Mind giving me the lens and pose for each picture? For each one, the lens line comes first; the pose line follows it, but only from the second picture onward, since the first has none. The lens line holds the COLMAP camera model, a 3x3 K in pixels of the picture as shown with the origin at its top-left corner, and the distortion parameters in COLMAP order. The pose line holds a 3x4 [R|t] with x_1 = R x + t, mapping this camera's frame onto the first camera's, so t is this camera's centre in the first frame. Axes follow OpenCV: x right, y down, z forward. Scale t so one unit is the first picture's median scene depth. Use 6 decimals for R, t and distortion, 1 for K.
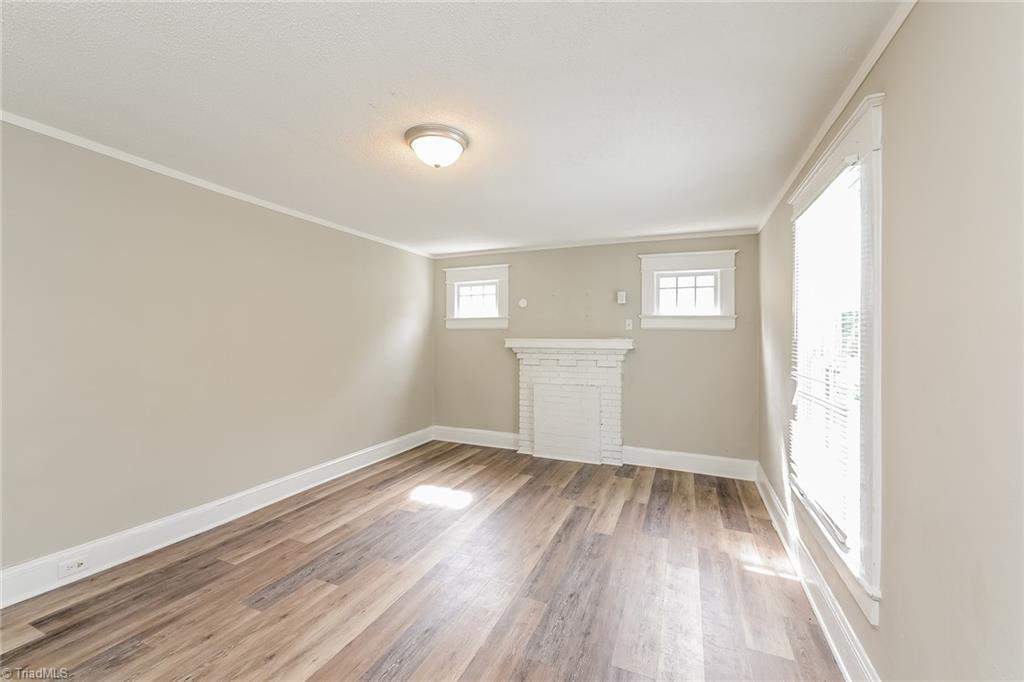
lens RADIAL K [[405.8, 0, 514.5], [0, 405.8, 341.6], [0, 0, 1]] dist [0.001071, -0.000121]
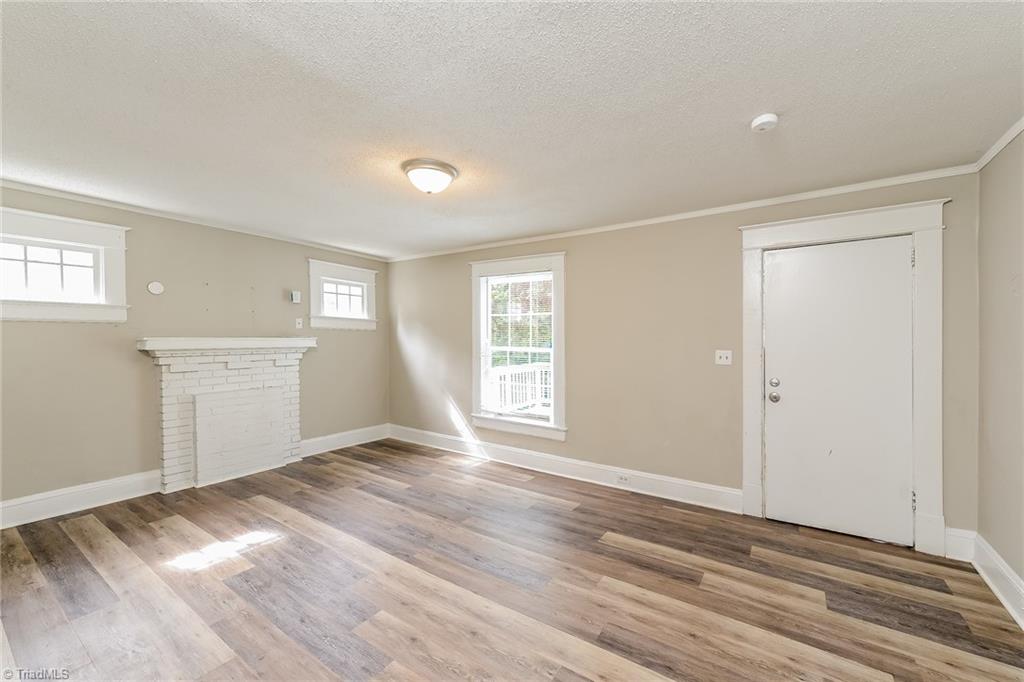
lens RADIAL K [[405.8, 0, 514.5], [0, 405.8, 341.6], [0, 0, 1]] dist [0.001071, -0.000121]
pose [[0.195149, -0.015053, 0.980658, -0.741432], [0.003636, 0.999886, 0.014625, -0.010577], [-0.980767, 0.000712, 0.195182, 0.307152]]
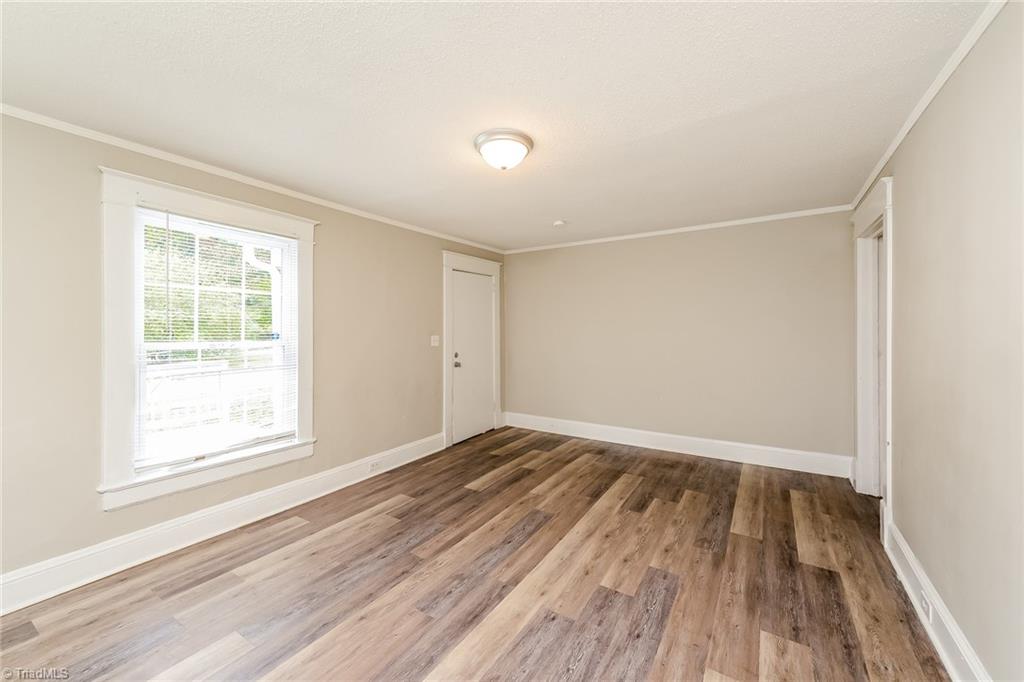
lens RADIAL K [[400.8, 0, 510.0], [0, 400.8, 331.6], [0, 0, 1]] dist [0.016055, 0.000007]
pose [[-0.984584, -0.010433, 0.174601, -0.224103], [-0.007357, 0.999806, 0.018255, -0.012752], [-0.174758, 0.016689, -0.984470, 1.159757]]
